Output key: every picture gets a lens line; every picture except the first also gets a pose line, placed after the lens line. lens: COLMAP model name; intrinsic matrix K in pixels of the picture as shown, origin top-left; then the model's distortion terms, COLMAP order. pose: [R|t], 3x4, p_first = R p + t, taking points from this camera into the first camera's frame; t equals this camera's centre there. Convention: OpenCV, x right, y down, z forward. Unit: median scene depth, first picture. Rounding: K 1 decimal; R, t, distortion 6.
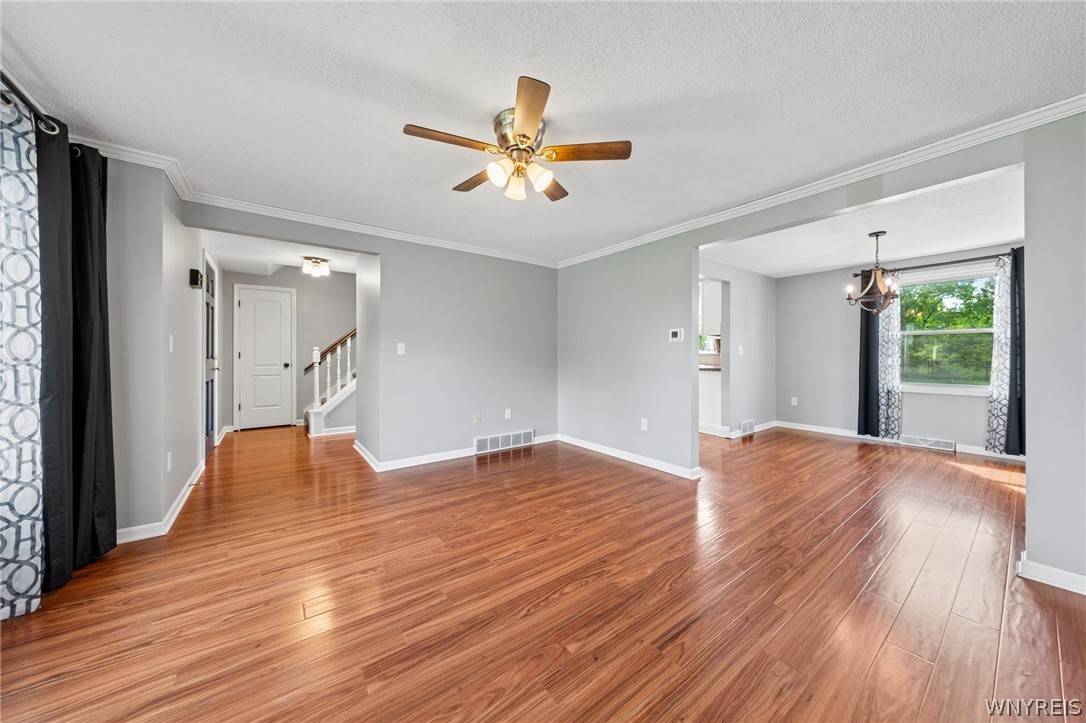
lens RADIAL K [[368.9, 0, 544.3], [0, 368.9, 357.4], [0, 0, 1]] dist [0.001172, 0.000029]
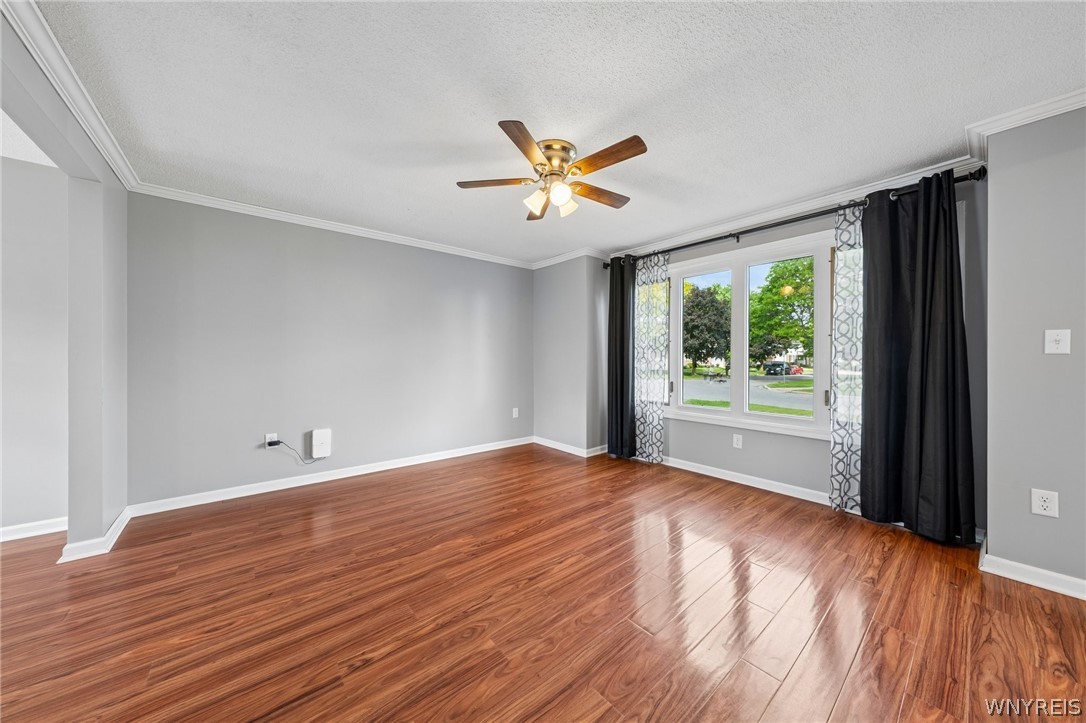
lens RADIAL K [[368.9, 0, 544.3], [0, 368.9, 357.4], [0, 0, 1]] dist [0.001172, 0.000029]
pose [[-0.998501, -0.002300, -0.054692, 0.017055], [-0.002260, 0.999997, -0.000801, -0.003014], [0.054694, -0.000676, -0.998503, 1.705591]]
